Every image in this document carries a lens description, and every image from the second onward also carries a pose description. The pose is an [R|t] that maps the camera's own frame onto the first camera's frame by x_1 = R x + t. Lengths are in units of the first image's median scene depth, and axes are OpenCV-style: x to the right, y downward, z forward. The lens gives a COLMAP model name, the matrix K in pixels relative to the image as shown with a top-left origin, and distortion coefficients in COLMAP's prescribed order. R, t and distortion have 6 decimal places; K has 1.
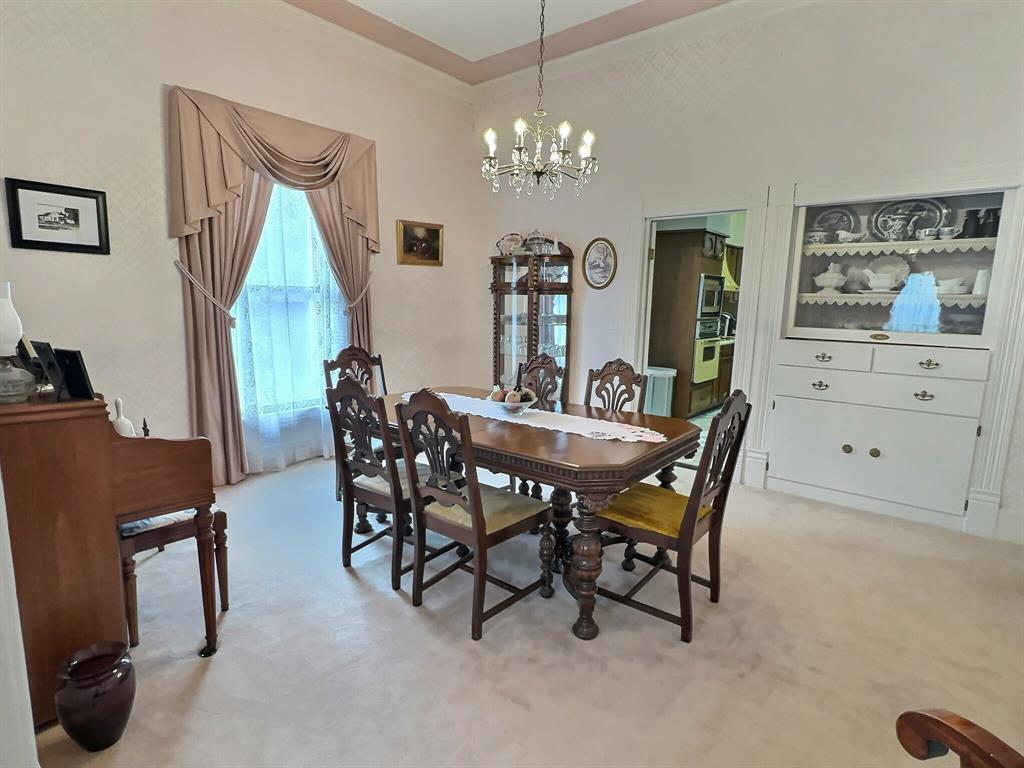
lens RADIAL K [[531.1, 0, 509.9], [0, 531.1, 387.7], [0, 0, 1]] dist [-0.016451, 0.001131]
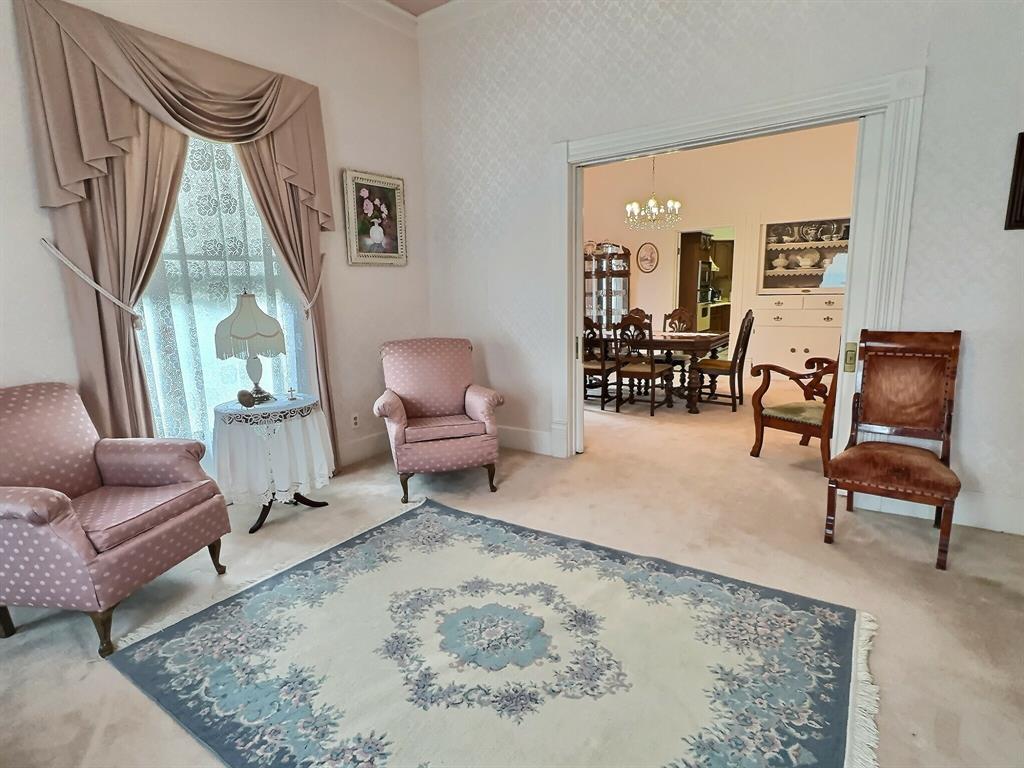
lens RADIAL K [[531.1, 0, 507.8], [0, 531.1, 391.3], [0, 0, 1]] dist [-0.016451, 0.001131]
pose [[0.995347, -0.059133, 0.076075, -0.583007], [0.057272, 0.998009, 0.026423, 0.163253], [-0.077486, -0.021944, 0.996752, -0.893880]]
